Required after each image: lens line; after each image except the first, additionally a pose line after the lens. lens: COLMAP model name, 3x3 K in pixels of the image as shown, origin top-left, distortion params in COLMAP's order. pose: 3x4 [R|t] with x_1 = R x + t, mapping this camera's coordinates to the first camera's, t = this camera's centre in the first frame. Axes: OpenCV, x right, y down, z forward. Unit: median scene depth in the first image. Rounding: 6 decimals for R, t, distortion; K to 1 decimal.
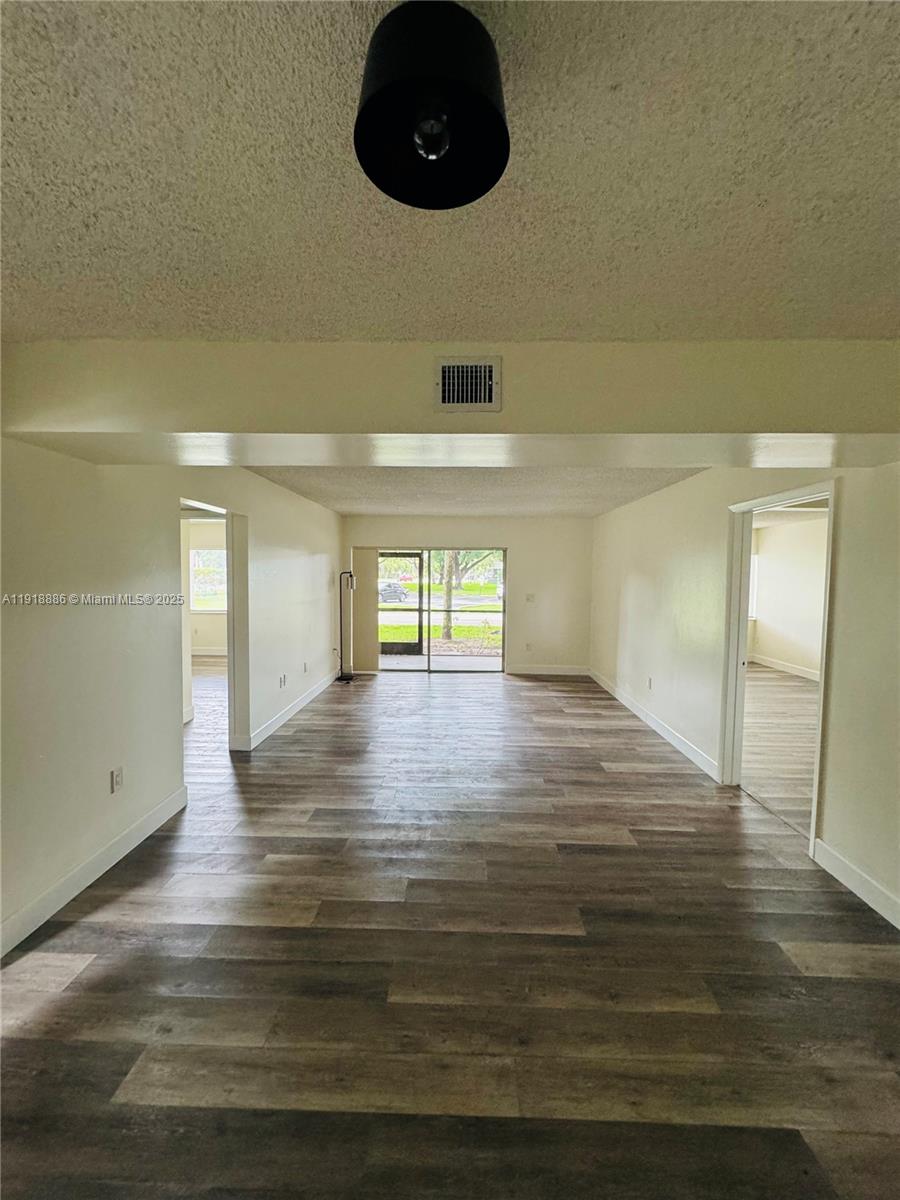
lens RADIAL K [[480.7, 0, 450.0], [0, 480.7, 600.0], [0, 0, 1]] dist [-0.000882, 0.000039]
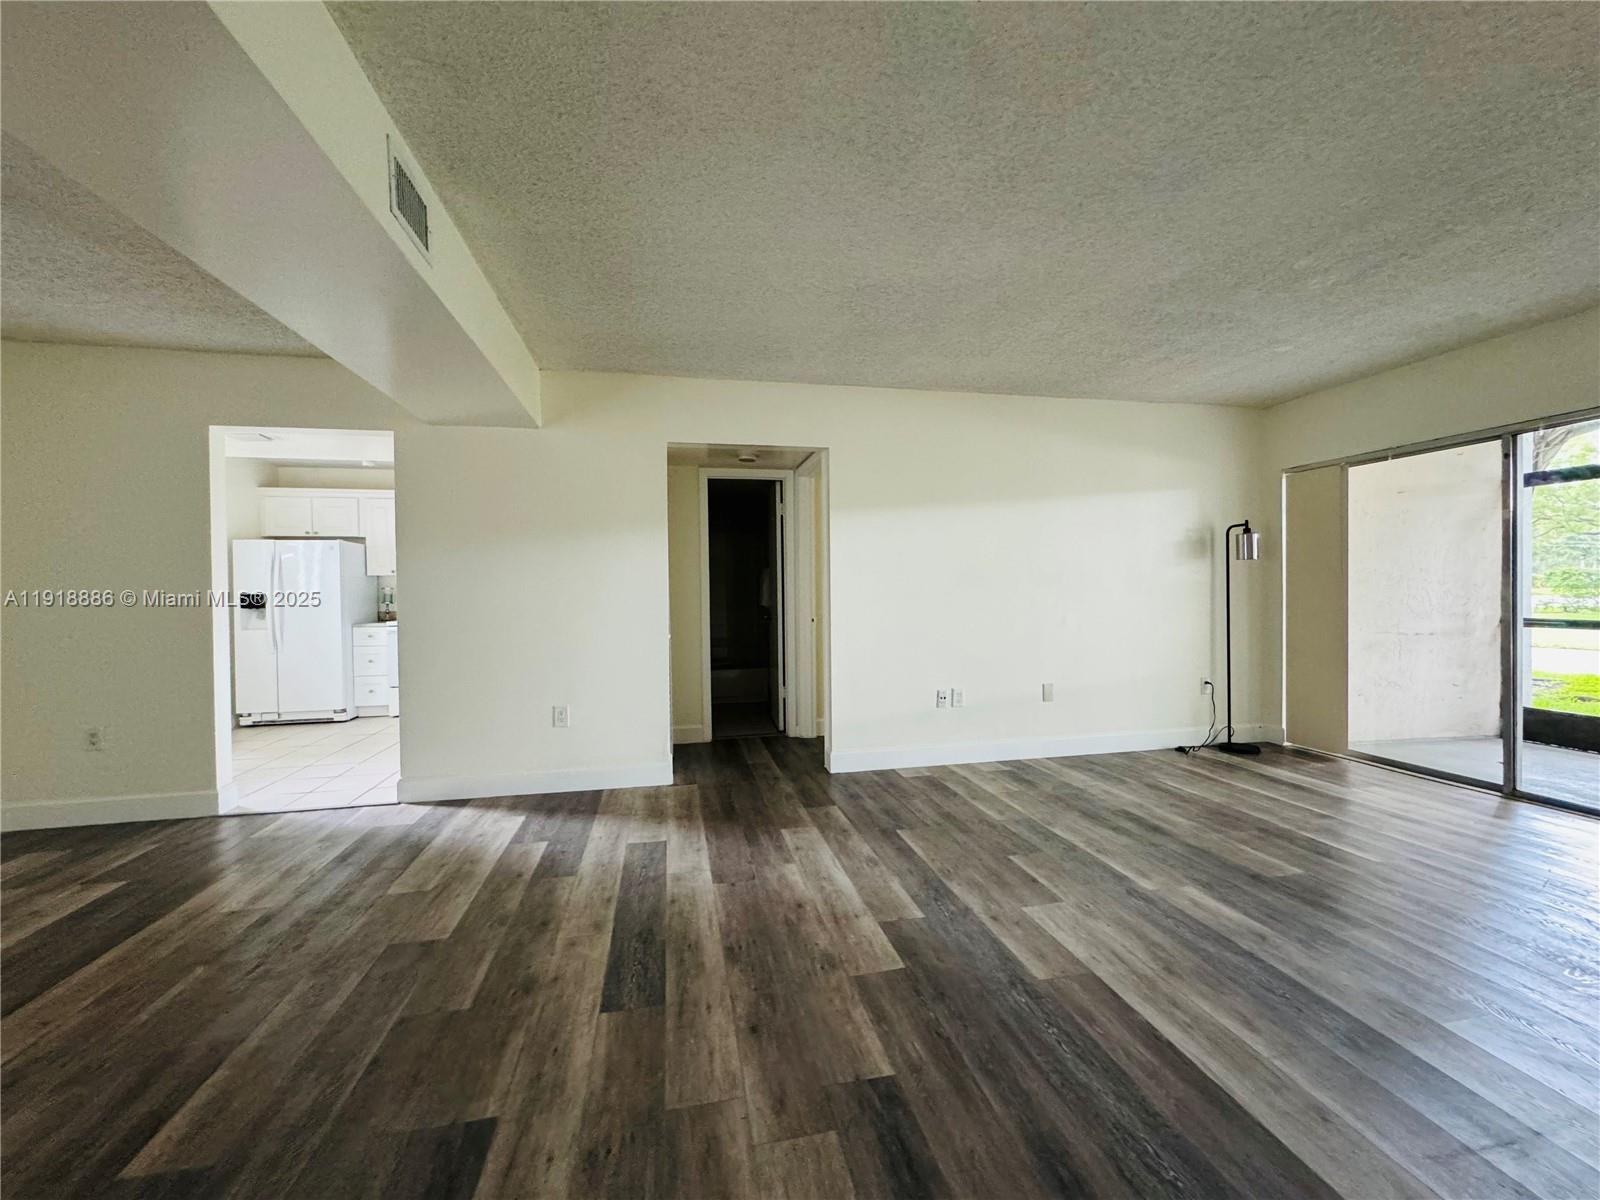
lens RADIAL K [[638.7, 0, 797.9], [0, 638.7, 598.5], [0, 0, 1]] dist [-0.001649, 0.000178]
pose [[0.225438, -0.000470, -0.974257, 0.440713], [-0.038309, 0.999222, -0.009347, 0.055037], [0.973504, 0.039430, 0.225244, 0.637350]]
